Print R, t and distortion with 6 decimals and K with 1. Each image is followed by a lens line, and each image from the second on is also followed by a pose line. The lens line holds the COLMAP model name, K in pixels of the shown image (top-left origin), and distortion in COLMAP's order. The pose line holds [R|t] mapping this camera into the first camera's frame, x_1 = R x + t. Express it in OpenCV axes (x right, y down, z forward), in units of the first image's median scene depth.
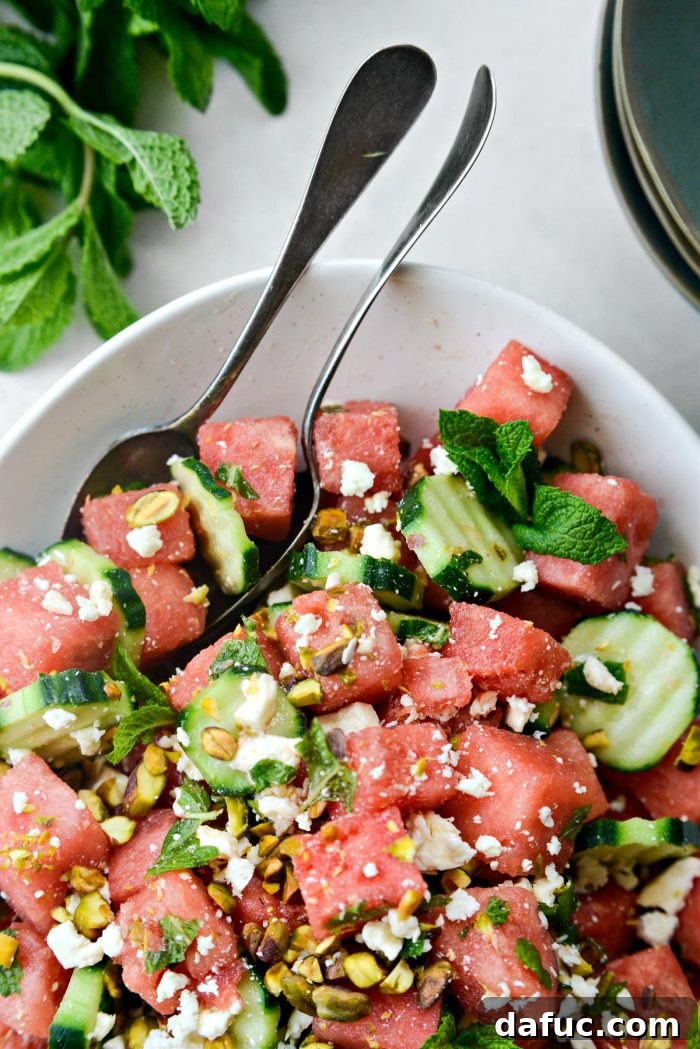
lens RADIAL K [[1820.9, 0, 350.0], [0, 1820.9, 524.5], [0, 0, 1]] dist [0.022187, 0.183981]
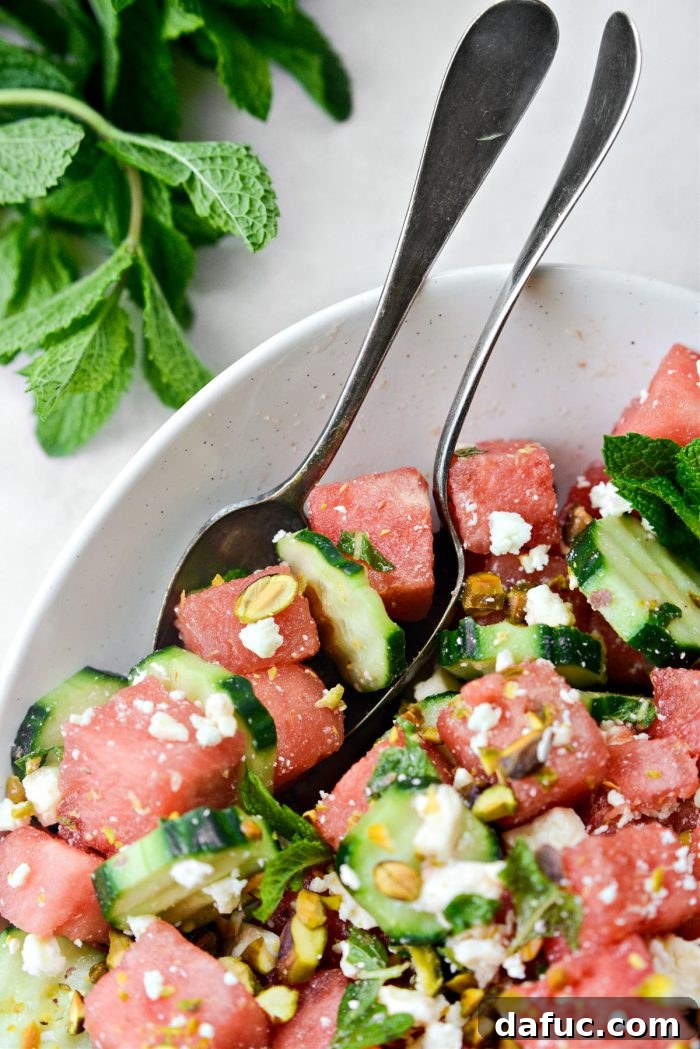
lens RADIAL K [[1790.6, 0, 350.0], [0, 1790.6, 524.5], [0, 0, 1]] dist [-0.026489, 0.034557]
pose [[0.993169, -0.113445, 0.027293, -0.094151], [0.114734, 0.992059, -0.051531, 0.004577], [-0.021230, 0.054311, 0.998298, 0.214163]]
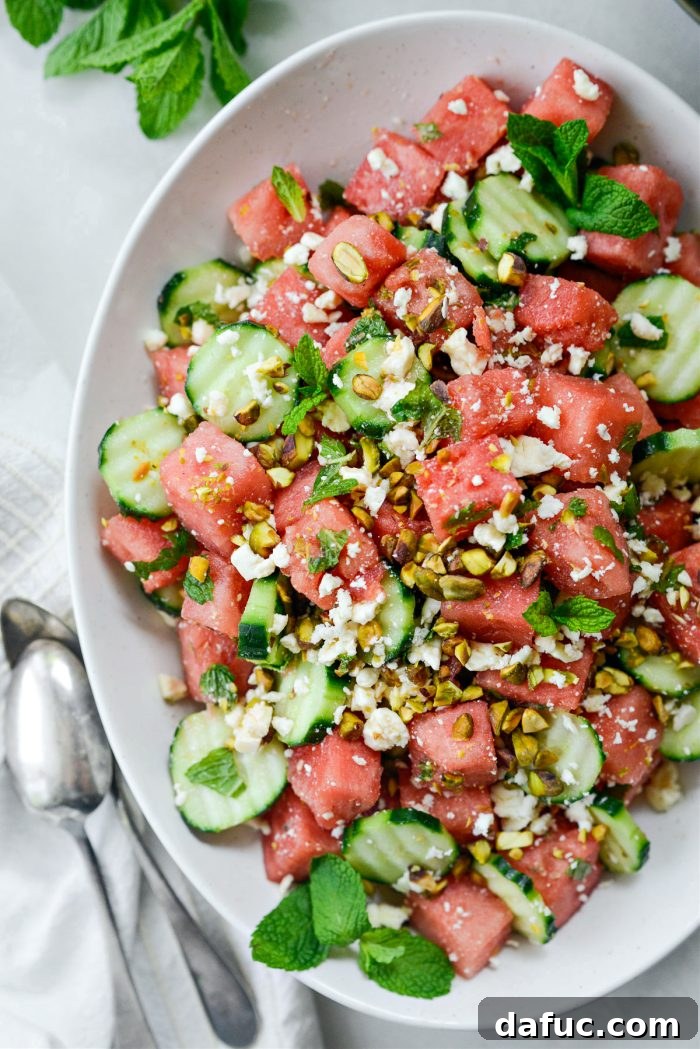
lens RADIAL K [[1820.9, 0, 350.0], [0, 1820.9, 524.5], [0, 0, 1]] dist [0.022187, 0.183981]
pose [[0.995687, -0.077038, -0.051696, -0.013057], [0.079710, 0.995471, 0.051796, 0.139873], [0.047472, -0.055694, 0.997319, -0.277527]]
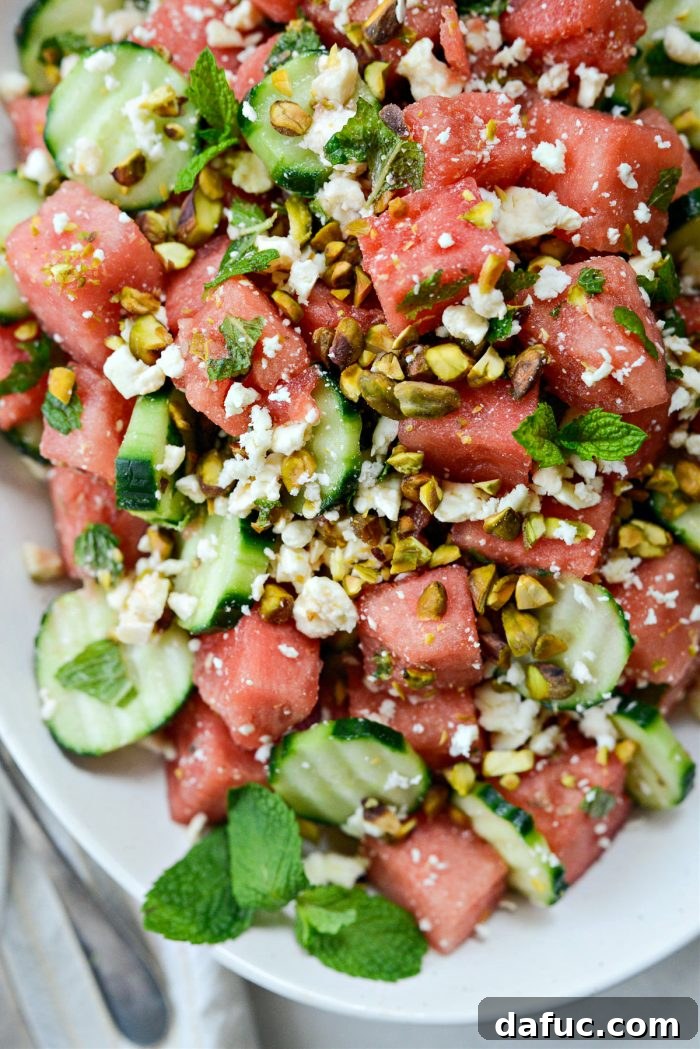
lens RADIAL K [[1790.6, 0, 350.0], [0, 1790.6, 524.5], [0, 0, 1]] dist [-0.026489, 0.034557]
pose [[0.993787, -0.085506, -0.071250, 0.014883], [0.089716, 0.994268, 0.058148, 0.260087], [0.065869, -0.064179, 0.995762, 0.105077]]
